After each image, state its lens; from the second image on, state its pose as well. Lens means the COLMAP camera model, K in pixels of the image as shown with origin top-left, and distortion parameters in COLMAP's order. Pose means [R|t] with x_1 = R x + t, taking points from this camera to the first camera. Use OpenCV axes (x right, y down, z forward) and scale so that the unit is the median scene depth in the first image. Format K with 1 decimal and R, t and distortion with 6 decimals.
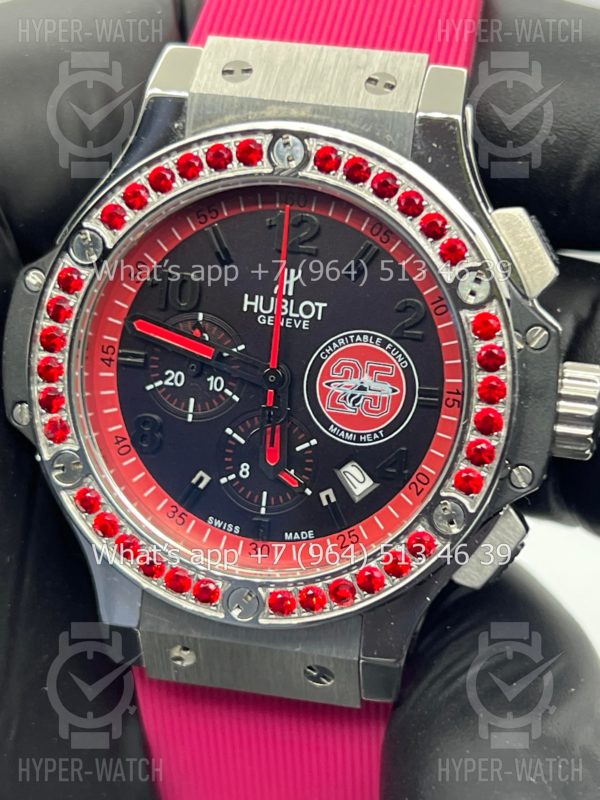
lens RADIAL K [[1905.0, 0, 300.0], [0, 1905.0, 400.0], [0, 0, 1]] dist [0.350504, -0.410510]
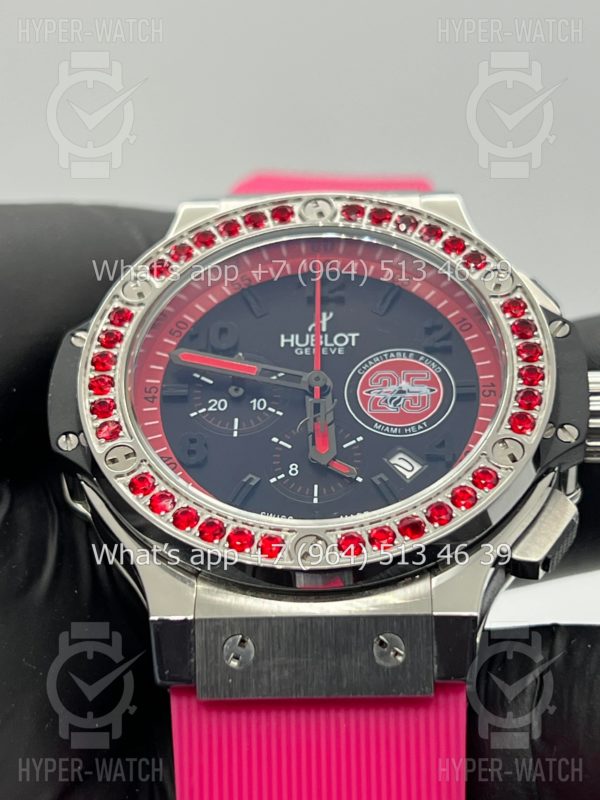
lens RADIAL K [[1905.0, 0, 300.0], [0, 1905.0, 400.0], [0, 0, 1]] dist [0.350504, -0.410510]
pose [[0.987126, 0.018078, 0.158919, -0.189566], [0.092236, 0.747396, -0.657945, 0.683803], [-0.130670, 0.664133, 0.736106, 0.235020]]
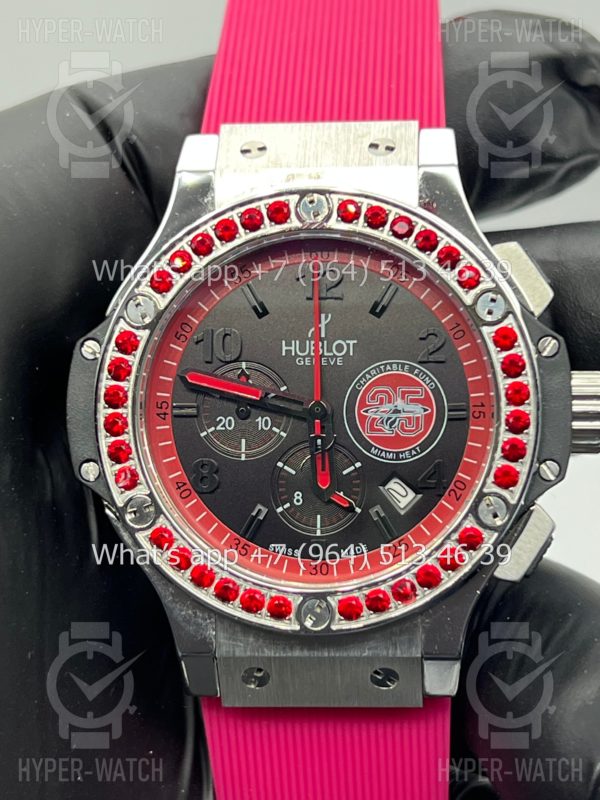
lens RADIAL K [[1905.0, 0, 300.0], [0, 1905.0, 400.0], [0, 0, 1]] dist [0.350504, -0.410510]
pose [[0.987834, -0.097120, 0.121454, -0.159115], [0.112715, 0.985227, -0.128928, 0.125447], [-0.107139, 0.141049, 0.984188, -0.099793]]
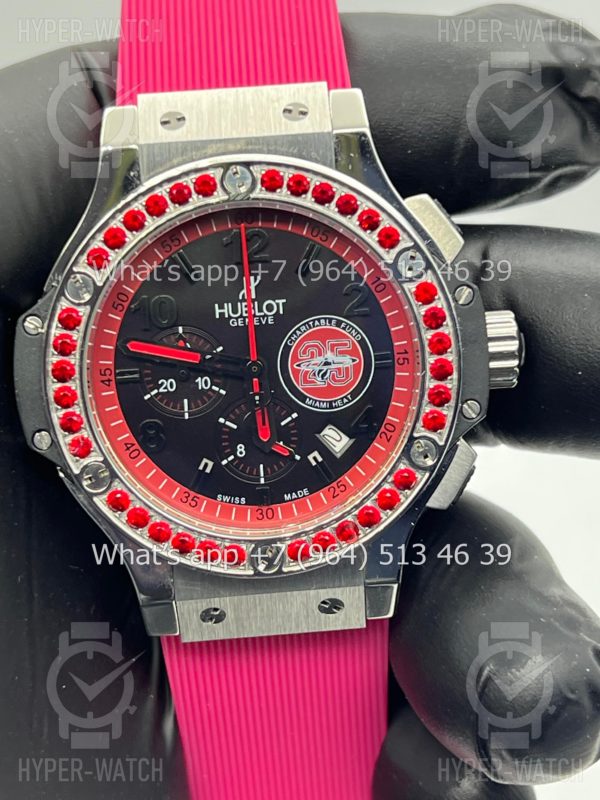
lens RADIAL K [[1905.0, 0, 300.0], [0, 1905.0, 400.0], [0, 0, 1]] dist [0.350504, -0.410510]
pose [[0.961945, -0.187512, 0.198751, -0.226831], [0.188706, 0.981946, 0.013091, -0.002497], [-0.197617, 0.024913, 0.979963, -0.173781]]
